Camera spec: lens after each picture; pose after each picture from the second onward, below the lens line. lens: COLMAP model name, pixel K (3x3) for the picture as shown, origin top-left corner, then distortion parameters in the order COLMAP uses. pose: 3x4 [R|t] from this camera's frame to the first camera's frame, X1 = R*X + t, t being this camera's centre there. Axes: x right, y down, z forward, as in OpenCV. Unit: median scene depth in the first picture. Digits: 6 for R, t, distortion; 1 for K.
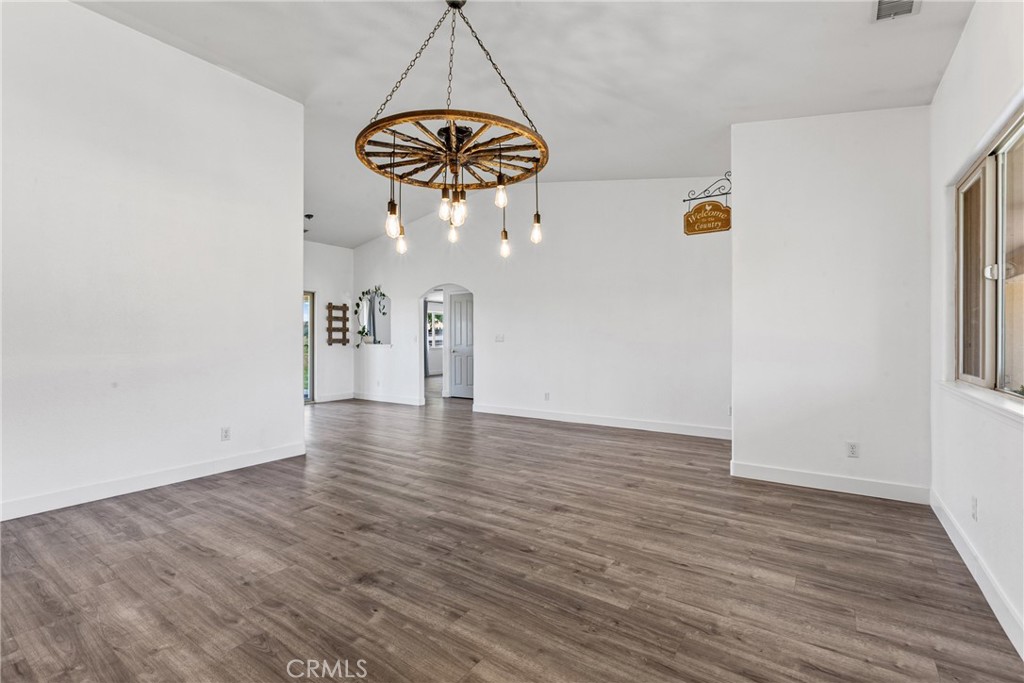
lens RADIAL K [[466.2, 0, 510.5], [0, 466.2, 342.1], [0, 0, 1]] dist [-0.001114, 0.000373]
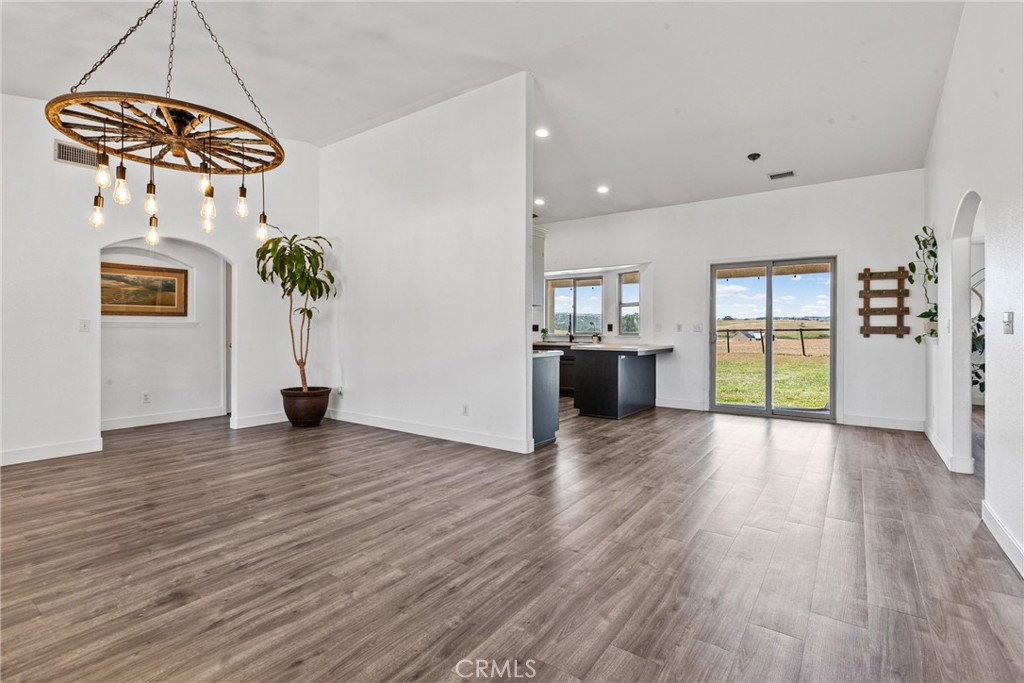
lens RADIAL K [[485.0, 0, 504.7], [0, 485.0, 325.4], [0, 0, 1]] dist [-0.008755, -0.001651]
pose [[-0.024466, -0.006511, -0.999679, 0.667336], [-0.007495, 0.999952, -0.006330, -0.002213], [0.999673, 0.007338, -0.024513, 1.316447]]
